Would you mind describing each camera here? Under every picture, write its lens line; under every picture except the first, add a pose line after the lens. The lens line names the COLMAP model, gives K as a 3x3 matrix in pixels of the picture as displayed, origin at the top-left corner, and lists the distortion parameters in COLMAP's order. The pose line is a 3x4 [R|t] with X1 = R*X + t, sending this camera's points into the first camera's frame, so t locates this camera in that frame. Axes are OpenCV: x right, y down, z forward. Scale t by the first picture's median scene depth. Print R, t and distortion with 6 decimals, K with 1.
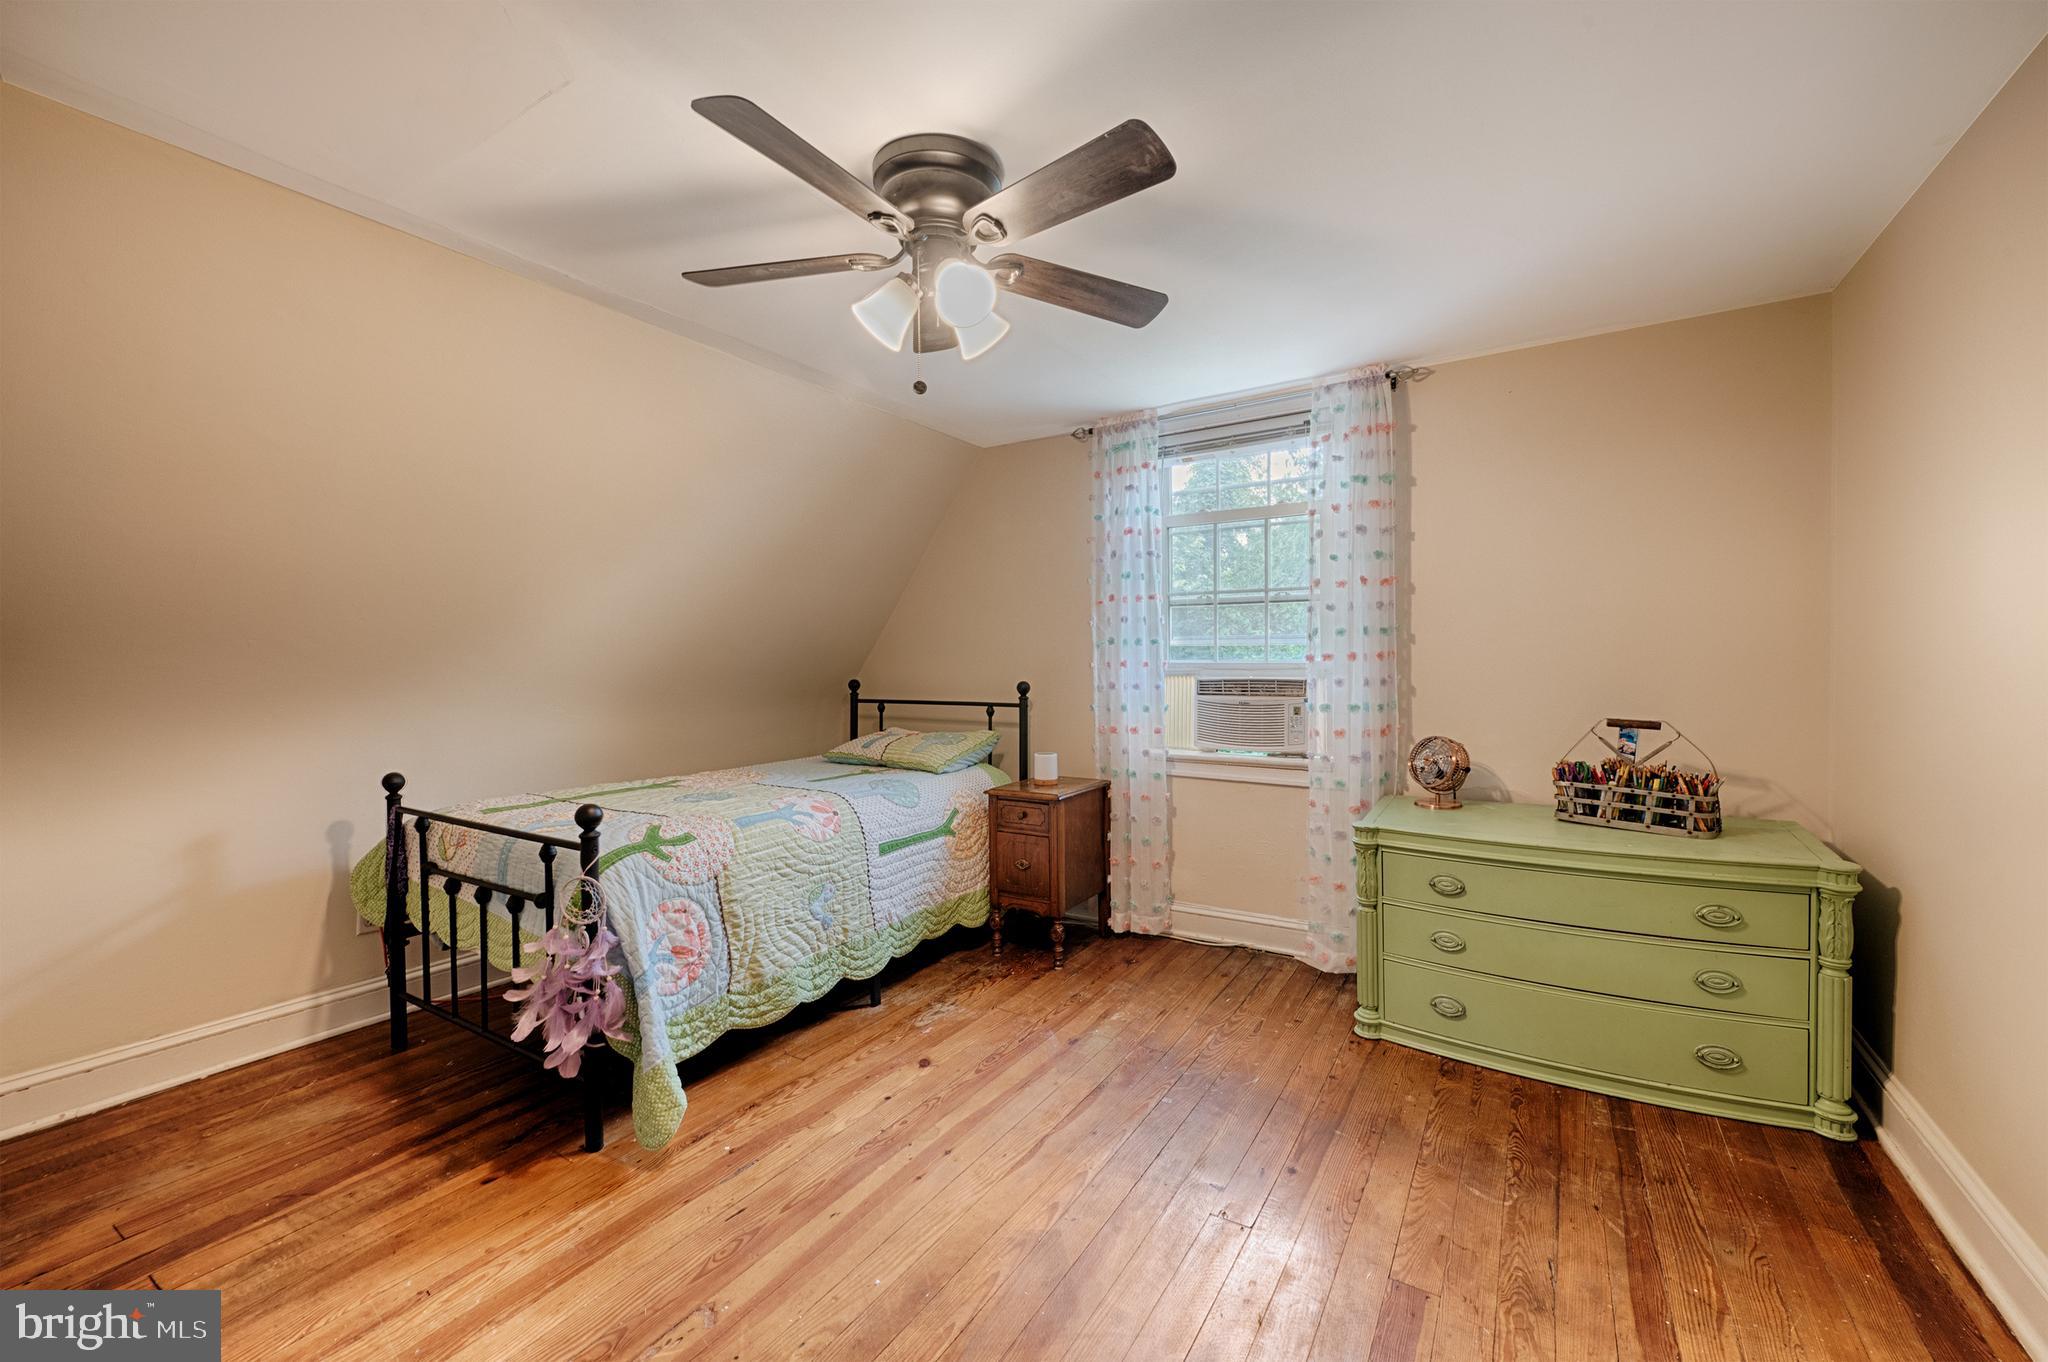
lens RADIAL K [[829.8, 0, 1024.5], [0, 829.8, 671.9], [0, 0, 1]] dist [0.008861, -0.000394]
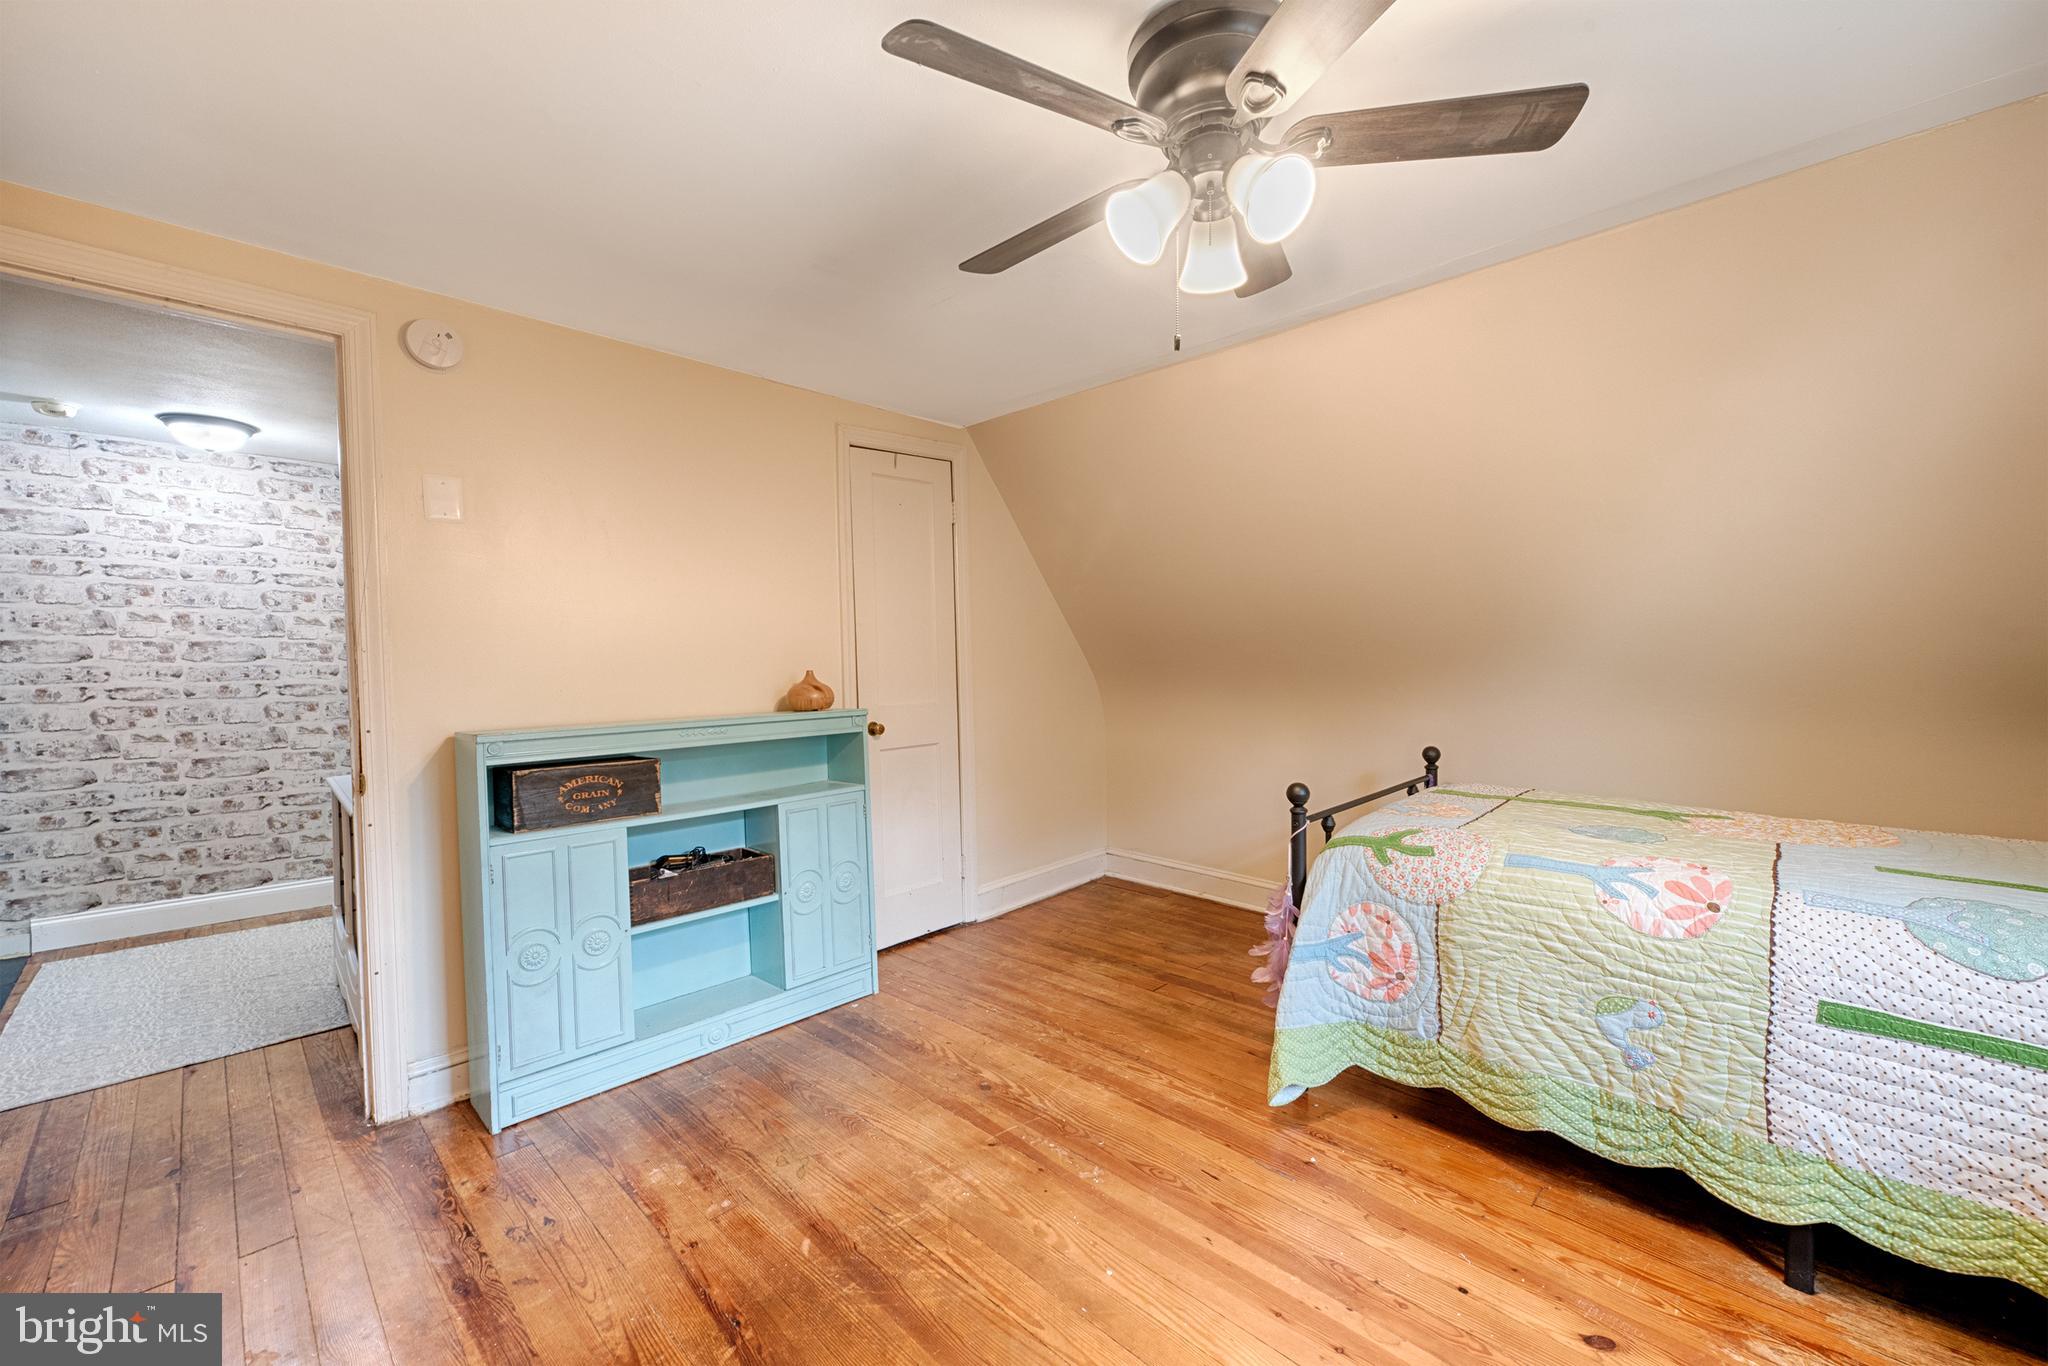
lens RADIAL K [[816.9, 0, 1026.0], [0, 816.9, 679.3], [0, 0, 1]] dist [0.005818, -0.000686]
pose [[-0.217758, 0.039497, -0.975203, 0.538817], [-0.003603, 0.999141, 0.041271, -0.021666], [0.975996, 0.012501, -0.217429, 0.755384]]
